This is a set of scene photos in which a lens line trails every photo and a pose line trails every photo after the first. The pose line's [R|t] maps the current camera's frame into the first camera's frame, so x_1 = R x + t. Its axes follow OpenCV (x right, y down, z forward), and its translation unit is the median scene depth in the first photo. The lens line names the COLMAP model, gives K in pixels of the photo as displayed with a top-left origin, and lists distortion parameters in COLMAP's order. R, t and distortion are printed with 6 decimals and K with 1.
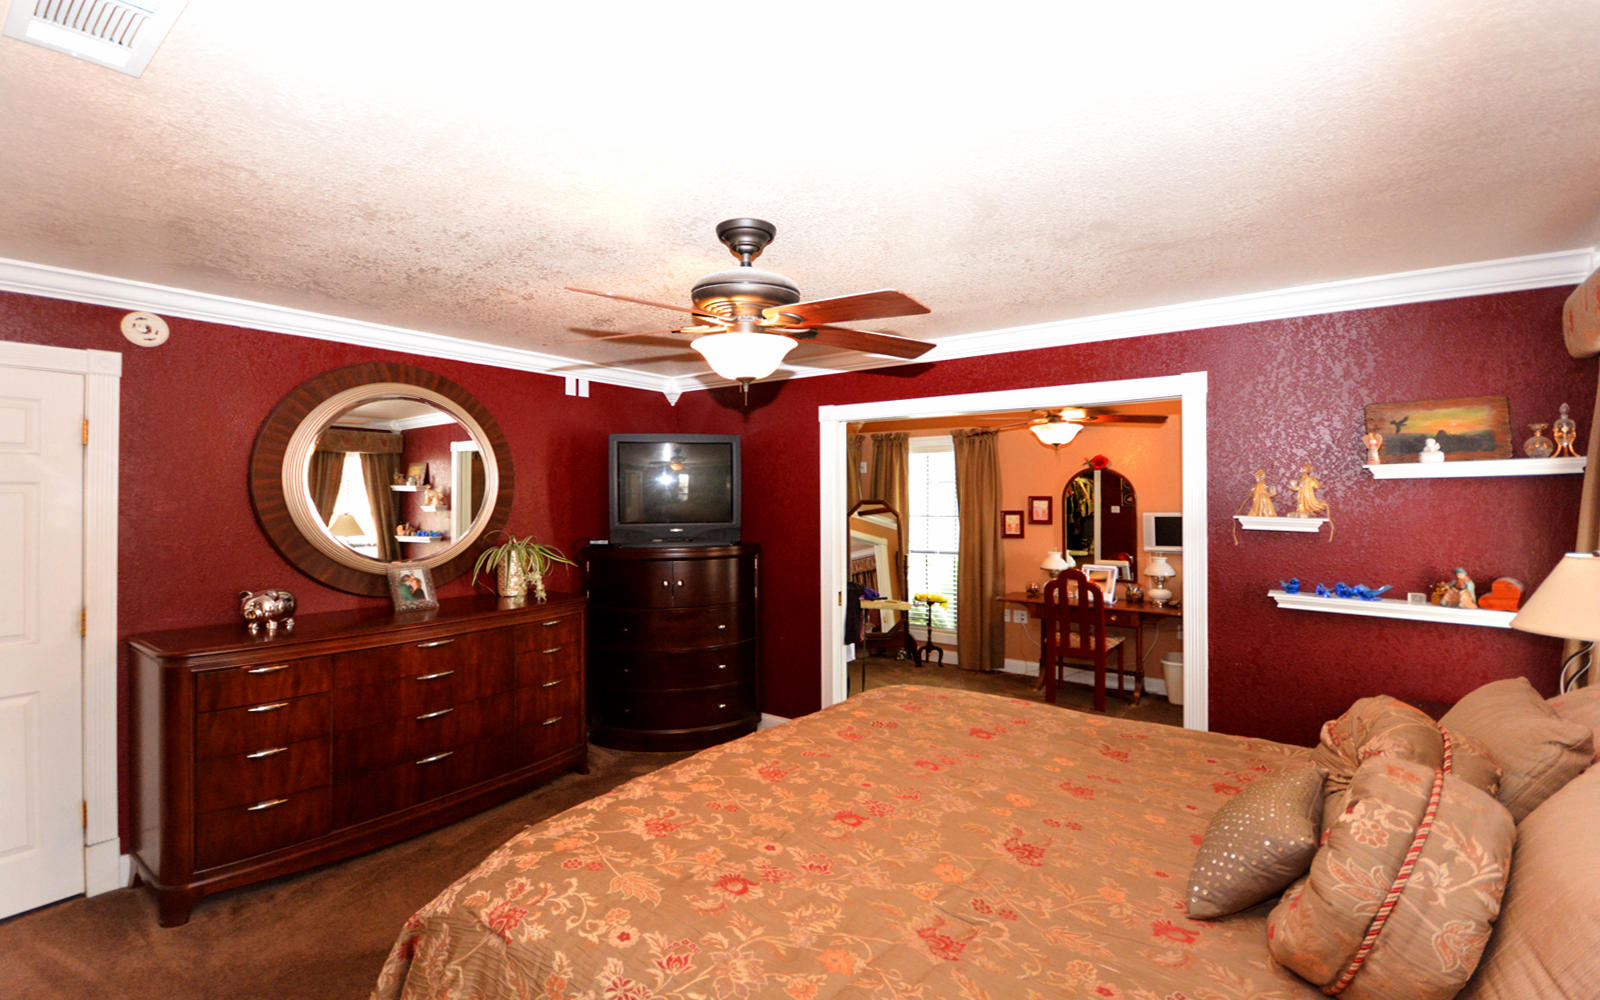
lens RADIAL K [[744.0, 0, 785.3], [0, 744.0, 499.9], [0, 0, 1]] dist [-0.000065, -0.000231]
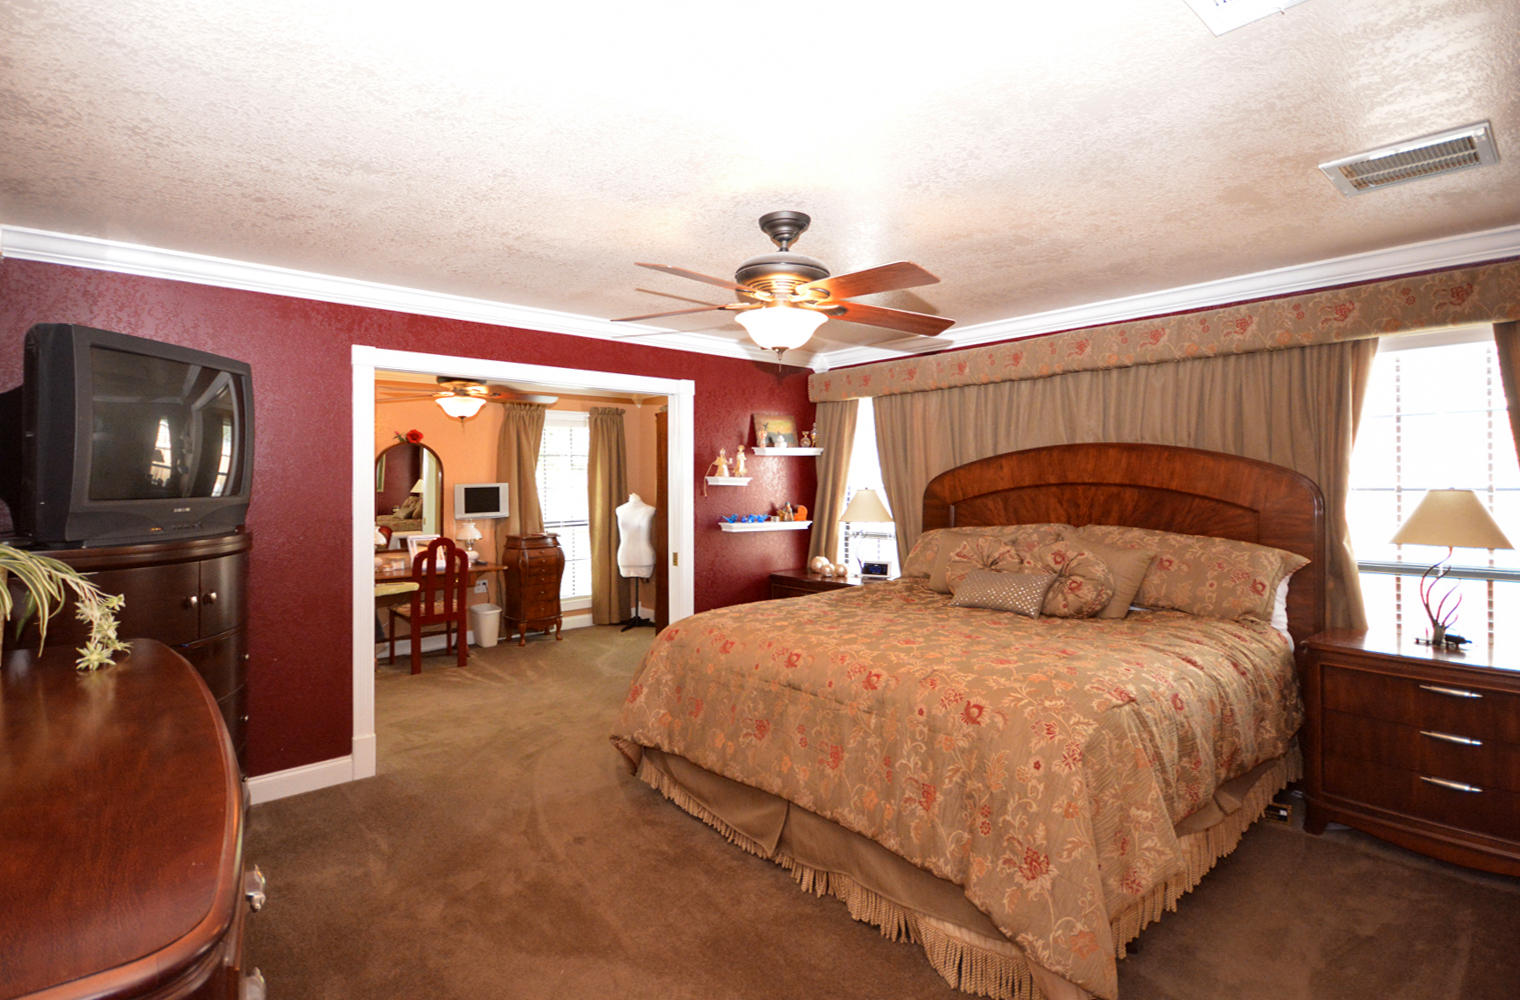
lens RADIAL K [[703.4, 0, 760.5], [0, 703.4, 472.8], [0, 0, 1]] dist [-0.000718, -0.000070]
pose [[0.190521, 0.005127, 0.981670, -0.842655], [0.013590, 0.999877, -0.007860, 0.025700], [-0.981589, 0.014838, 0.190427, 0.627119]]
